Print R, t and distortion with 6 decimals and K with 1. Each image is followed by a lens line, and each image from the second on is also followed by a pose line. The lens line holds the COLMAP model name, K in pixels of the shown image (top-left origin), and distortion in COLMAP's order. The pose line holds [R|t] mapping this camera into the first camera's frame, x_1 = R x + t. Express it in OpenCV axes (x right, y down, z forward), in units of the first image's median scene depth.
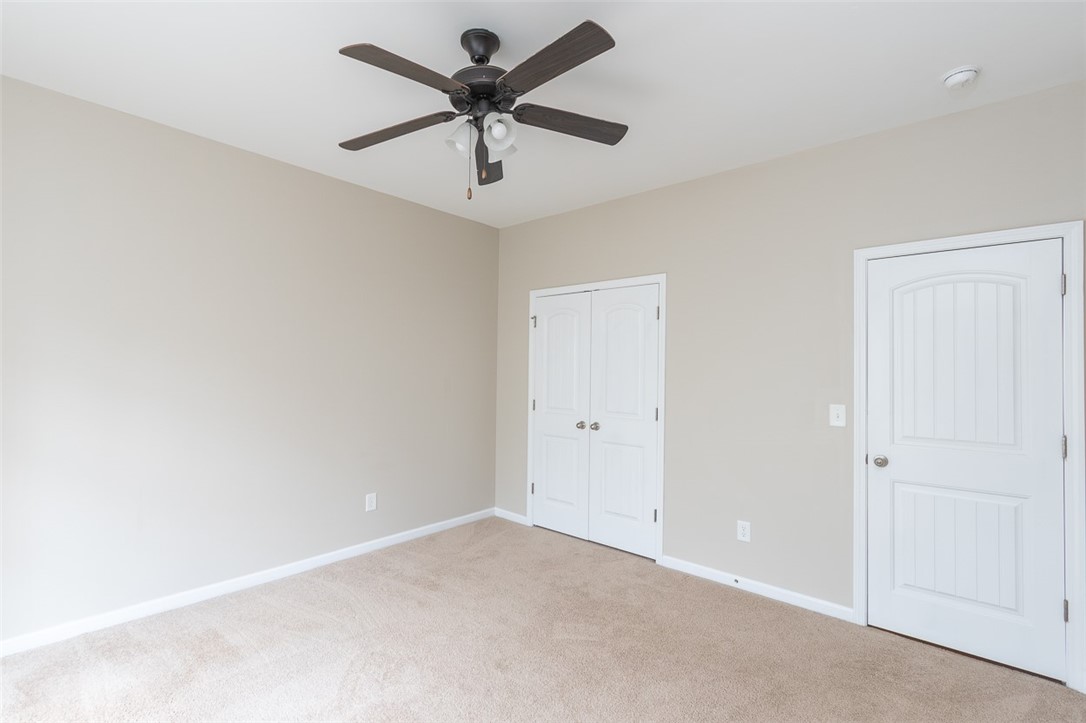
lens RADIAL K [[496.5, 0, 540.2], [0, 496.5, 363.2], [0, 0, 1]] dist [0.004460, -0.000688]
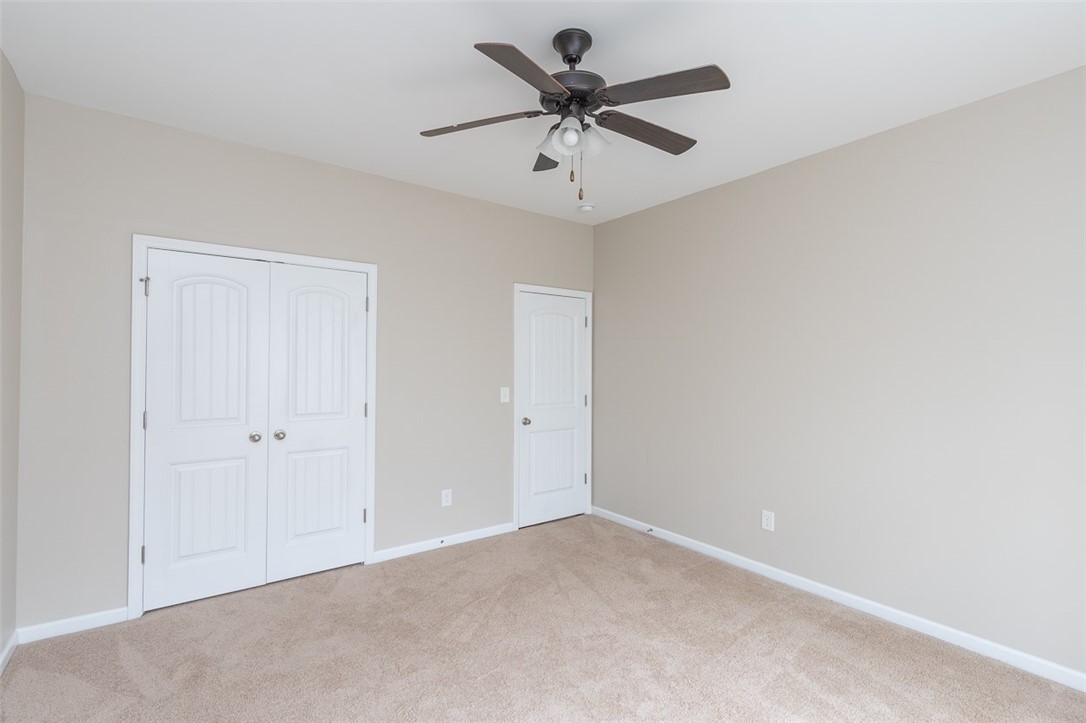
lens RADIAL K [[496.5, 0, 540.2], [0, 496.5, 363.2], [0, 0, 1]] dist [0.004460, -0.000688]
pose [[0.214140, -0.003290, 0.976798, -0.634822], [-0.014116, 0.999879, 0.006462, 0.001611], [-0.976701, -0.015172, 0.214067, 0.470403]]
